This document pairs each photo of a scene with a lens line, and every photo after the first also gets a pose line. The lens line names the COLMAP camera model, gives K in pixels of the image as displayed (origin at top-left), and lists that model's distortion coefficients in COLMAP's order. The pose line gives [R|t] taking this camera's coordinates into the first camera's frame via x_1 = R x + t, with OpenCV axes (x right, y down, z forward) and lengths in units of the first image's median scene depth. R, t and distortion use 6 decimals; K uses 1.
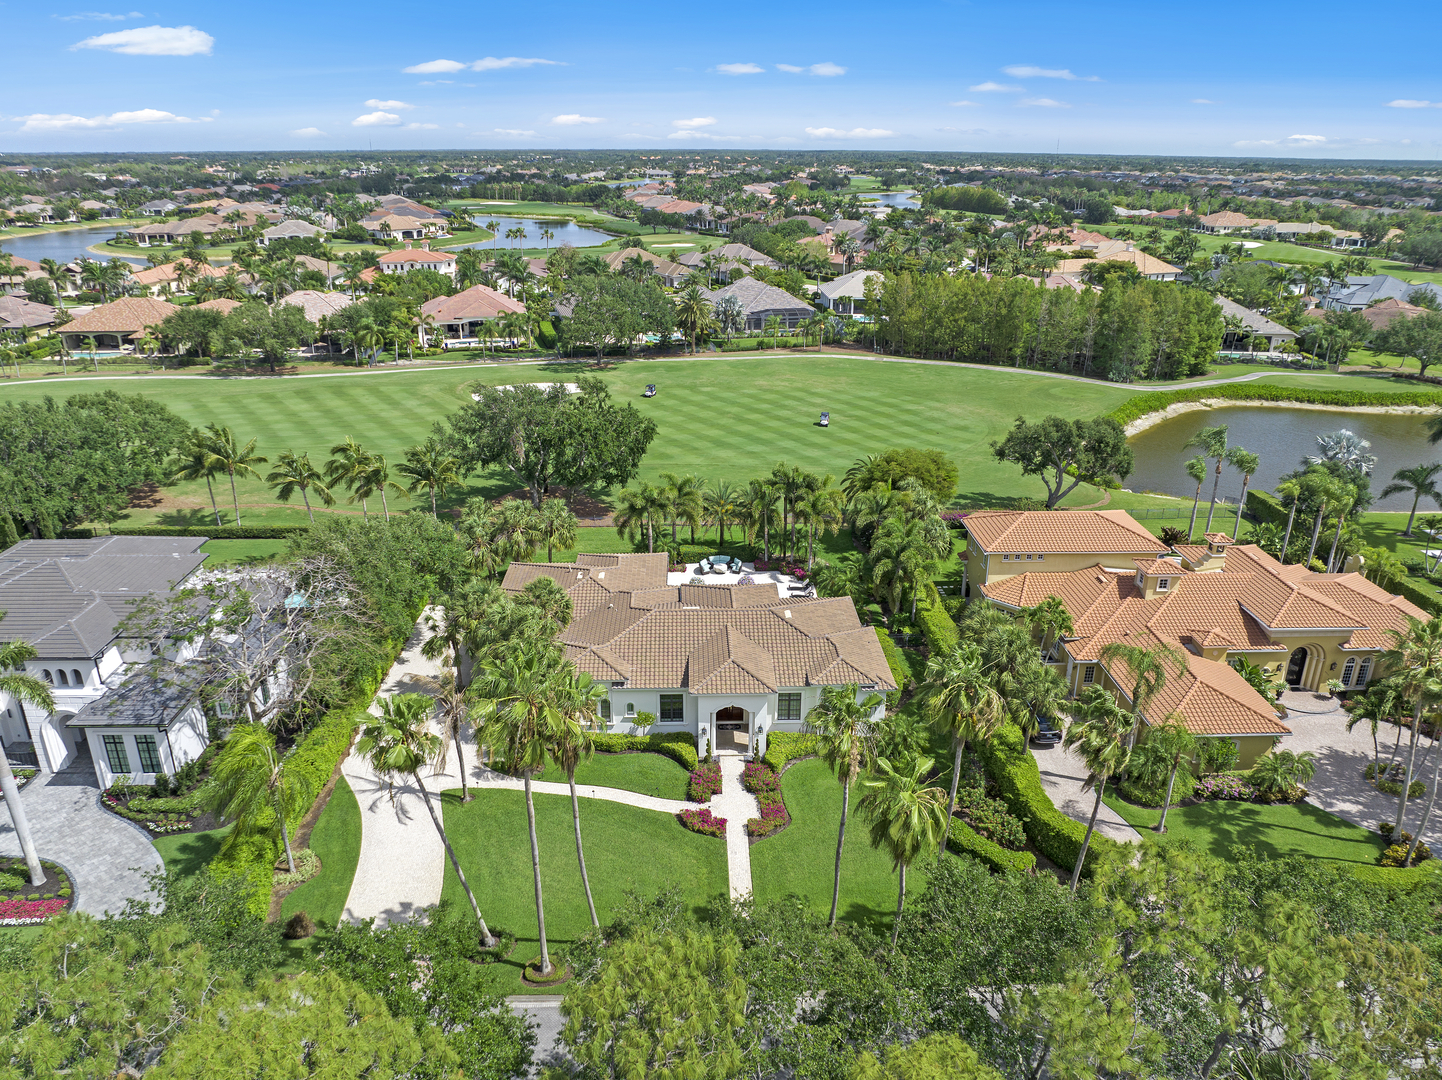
lens RADIAL K [[1013.7, 0, 721.0], [0, 1013.7, 540.0], [0, 0, 1]] dist [-0.034026, 0.001471]
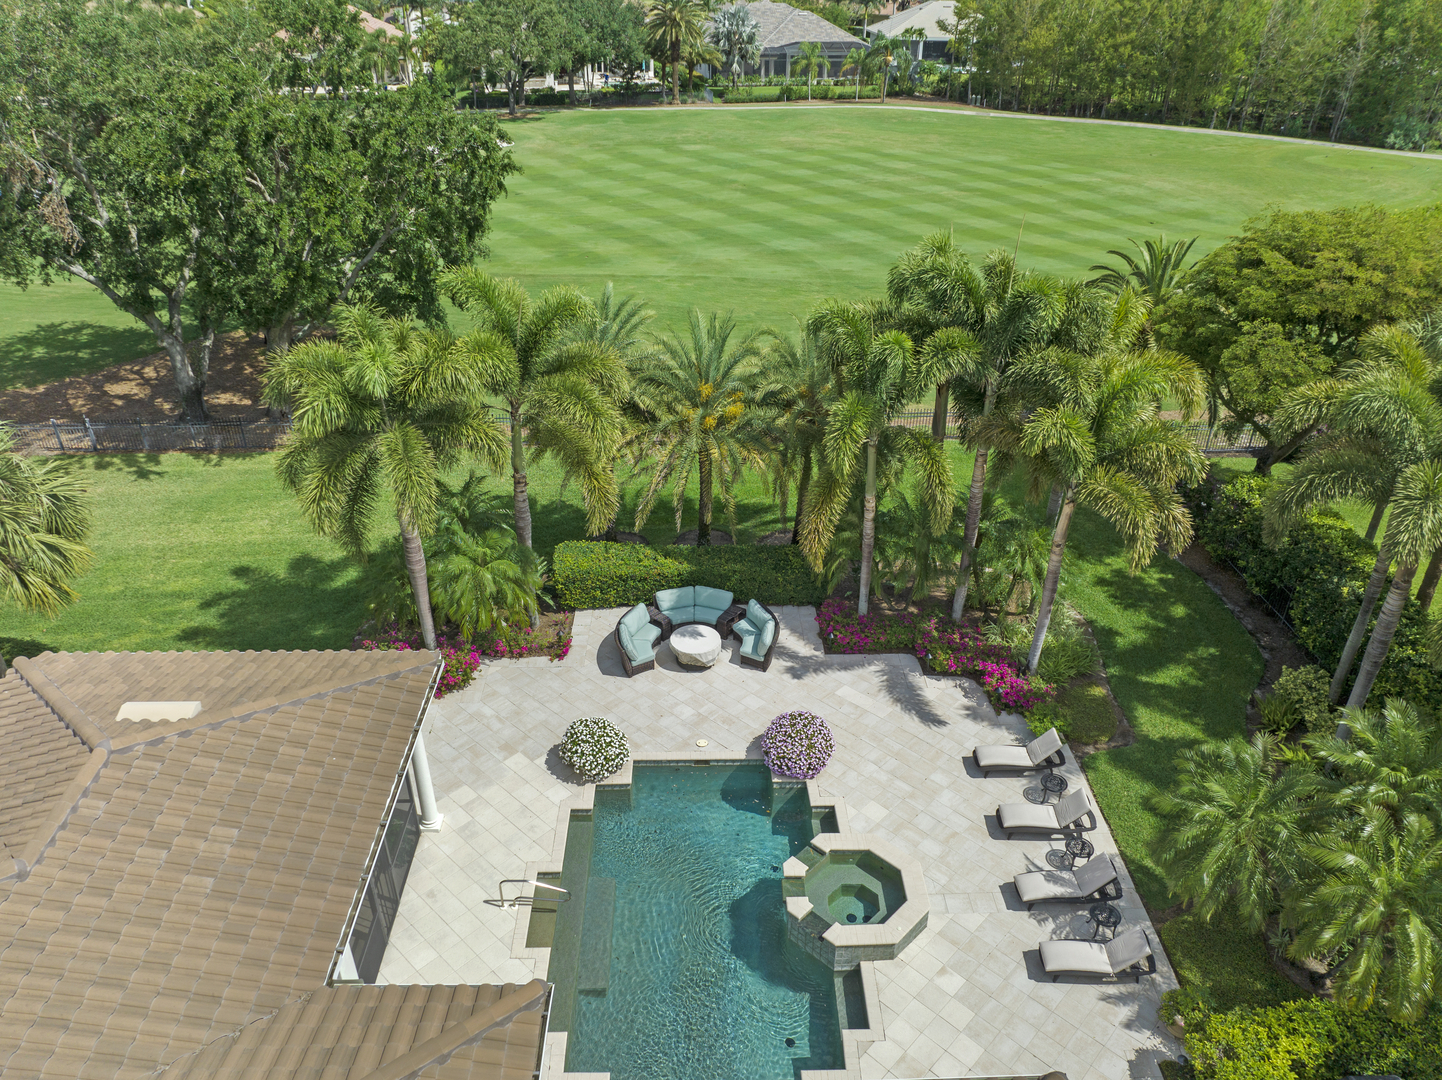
lens RADIAL K [[1032.8, 0, 718.9], [0, 1032.8, 530.8], [0, 0, 1]] dist [-0.040466, 0.004952]
pose [[0.999961, 0.007094, -0.005233, 0.003597], [-0.006255, 0.989287, 0.145850, -0.021500], [0.006212, -0.145811, 0.989293, 0.376198]]
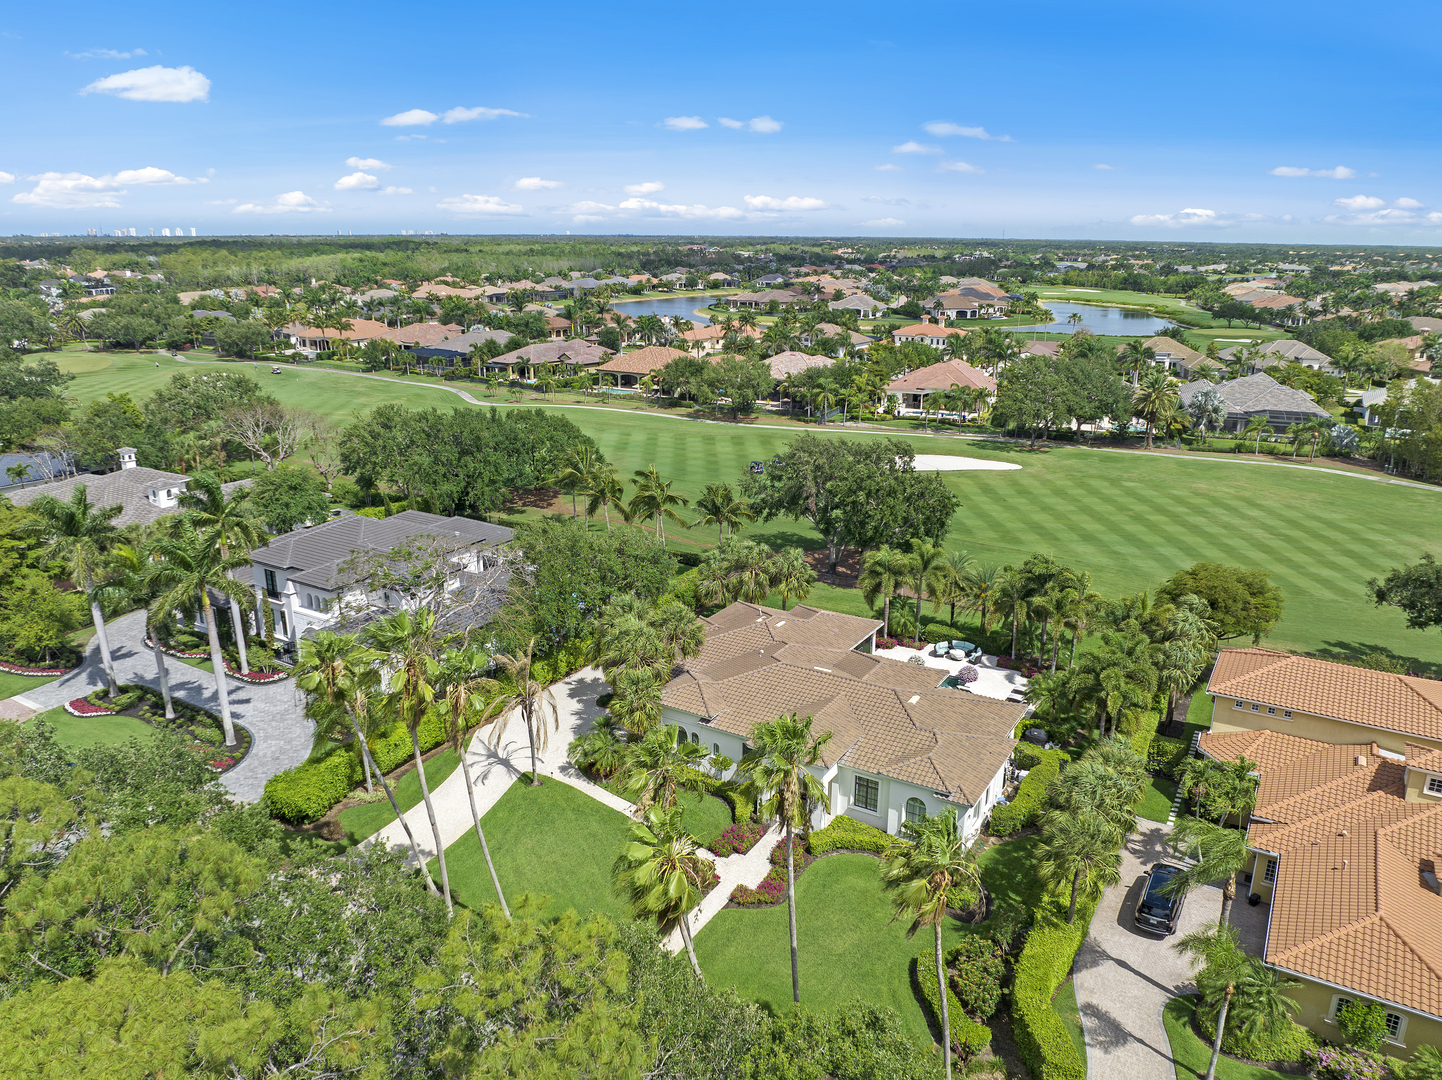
lens RADIAL K [[1032.8, 0, 718.9], [0, 1032.8, 530.8], [0, 0, 1]] dist [-0.040466, 0.004952]
pose [[0.838699, 0.152131, -0.522915, 0.147900], [-0.200300, 0.979057, -0.036423, -0.002260], [0.506423, 0.135288, 0.851606, 0.042397]]
